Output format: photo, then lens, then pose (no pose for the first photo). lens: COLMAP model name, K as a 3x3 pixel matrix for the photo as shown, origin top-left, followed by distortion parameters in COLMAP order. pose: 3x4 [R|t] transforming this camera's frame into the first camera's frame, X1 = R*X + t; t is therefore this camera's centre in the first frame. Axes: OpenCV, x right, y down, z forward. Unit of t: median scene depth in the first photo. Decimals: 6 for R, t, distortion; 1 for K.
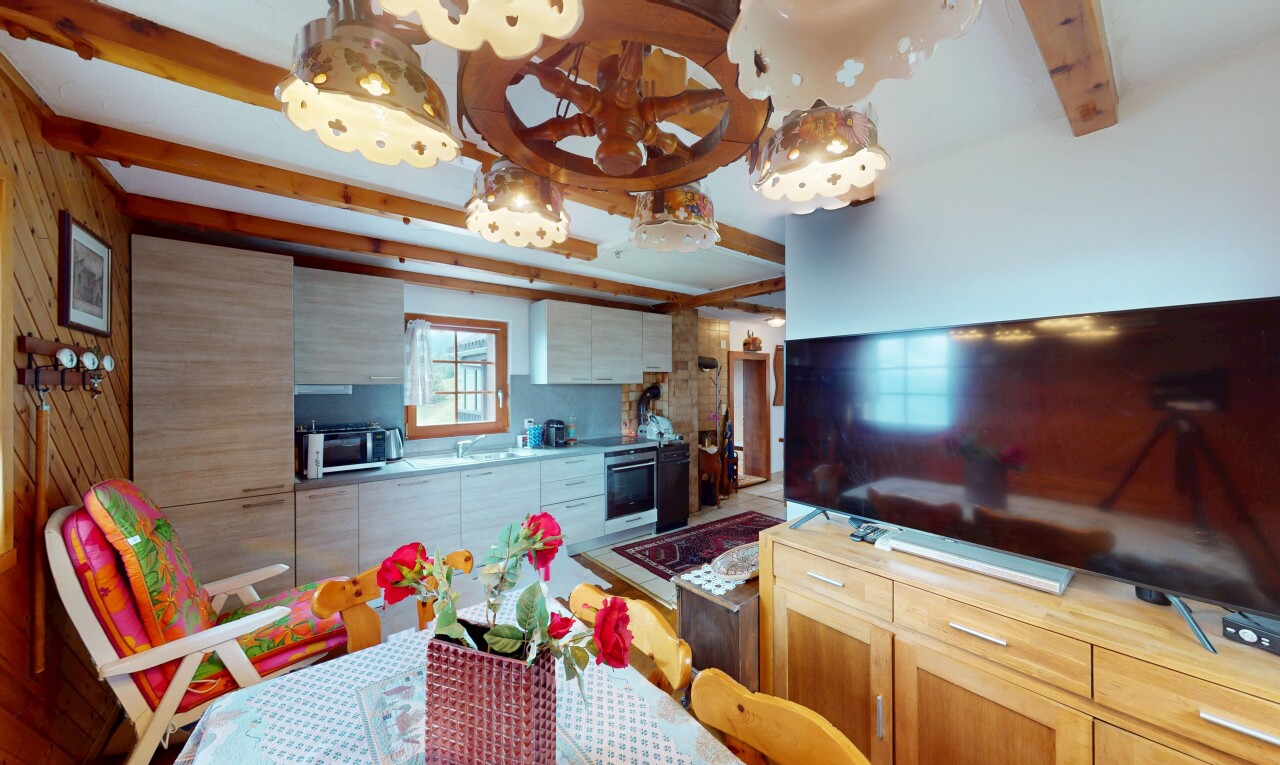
lens RADIAL K [[429.0, 0, 643.8], [0, 429.0, 385.1], [0, 0, 1]] dist [-0.000073, -0.000106]
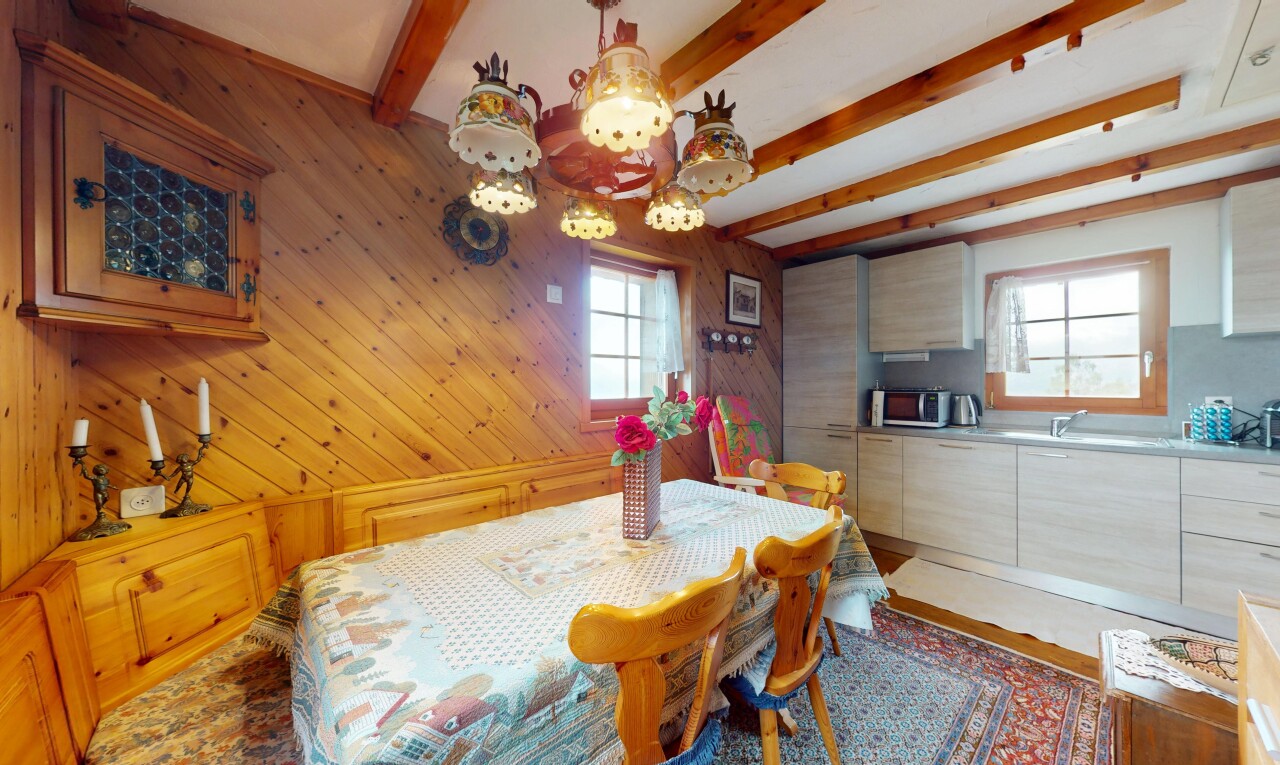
lens RADIAL K [[429.0, 0, 643.8], [0, 429.0, 385.1], [0, 0, 1]] dist [-0.000073, -0.000106]
pose [[0.058692, 0.002870, -0.998272, 0.442789], [-0.000392, 0.999996, 0.002852, 0.095541], [0.998276, 0.000224, 0.058693, 0.254726]]
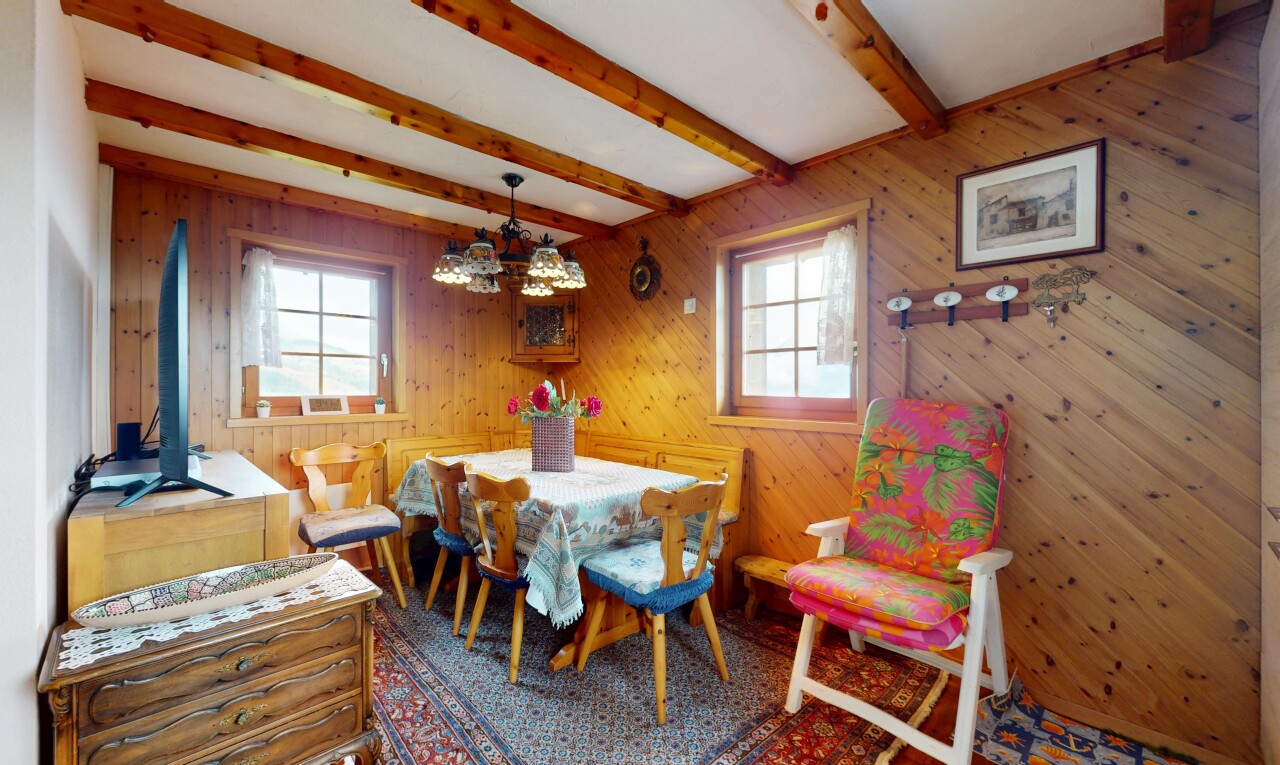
lens RADIAL K [[507.1, 0, 676.3], [0, 507.1, 380.8], [0, 0, 1]] dist [-0.000210, -0.000062]
pose [[-0.991817, 0.001776, -0.127655, -0.210594], [0.001819, 0.999998, -0.000220, 0.097056], [0.127655, -0.000450, -0.991819, 1.301997]]
